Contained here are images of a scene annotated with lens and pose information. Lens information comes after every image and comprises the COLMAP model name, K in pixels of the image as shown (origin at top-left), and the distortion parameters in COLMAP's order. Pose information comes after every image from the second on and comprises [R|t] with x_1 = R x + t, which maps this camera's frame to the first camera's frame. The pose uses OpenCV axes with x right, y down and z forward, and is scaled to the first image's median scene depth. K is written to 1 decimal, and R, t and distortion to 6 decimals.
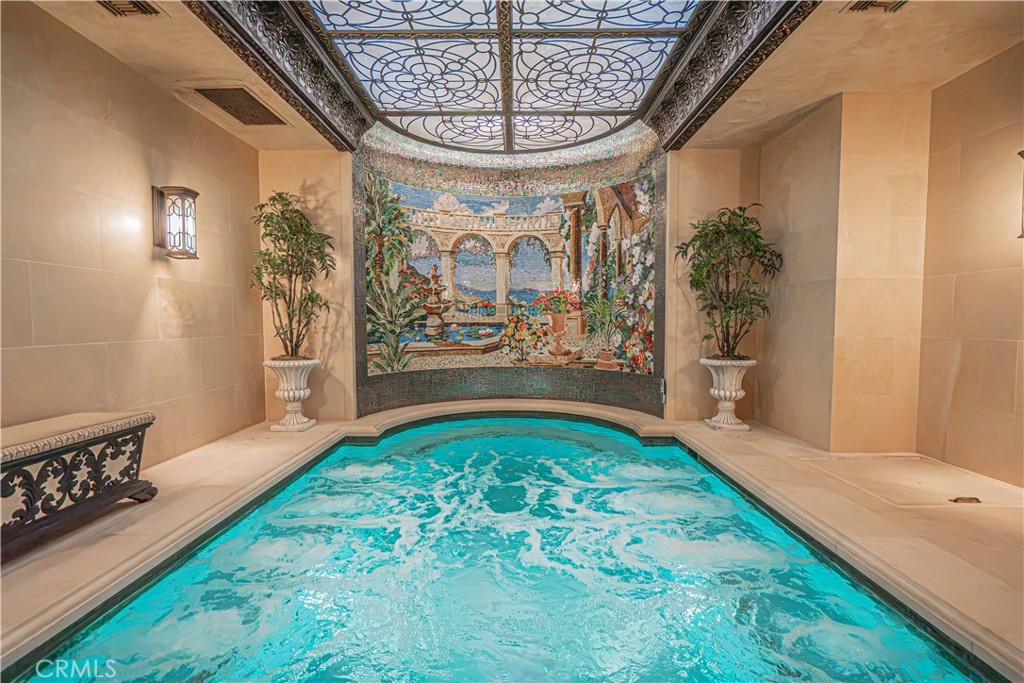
lens RADIAL K [[483.1, 0, 514.4], [0, 483.1, 347.5], [0, 0, 1]] dist [-0.003157, 0.000078]
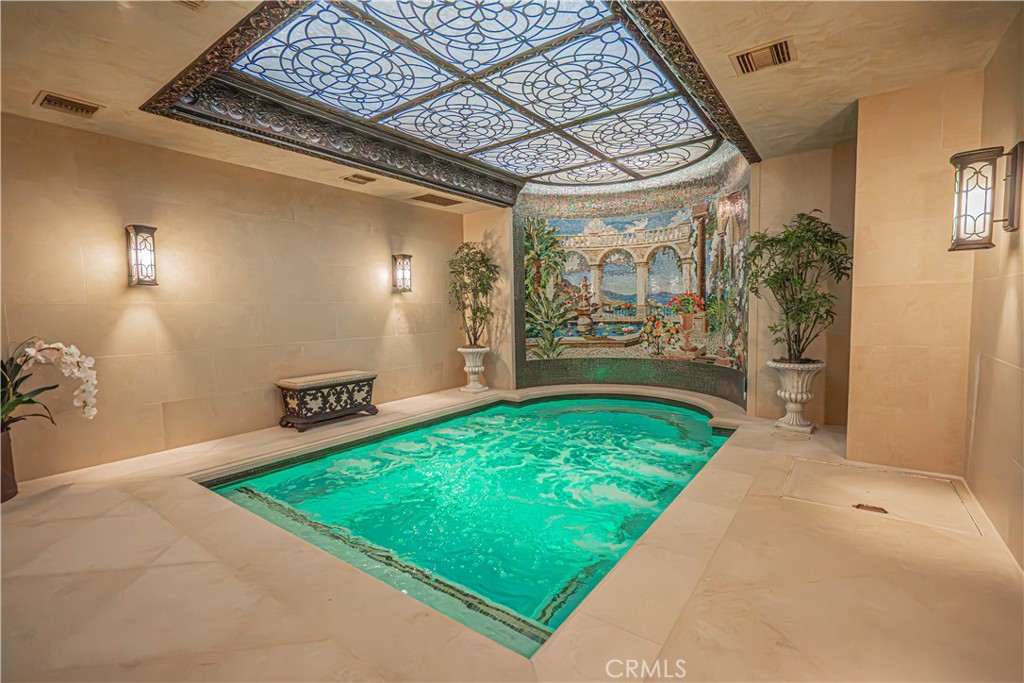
lens RADIAL K [[483.1, 0, 514.4], [0, 483.1, 347.5], [0, 0, 1]] dist [-0.003157, 0.000078]
pose [[0.801607, 0.035920, -0.596772, 0.488629], [-0.016302, 0.999136, 0.038241, -0.031255], [0.597630, -0.020926, 0.801499, -0.154423]]
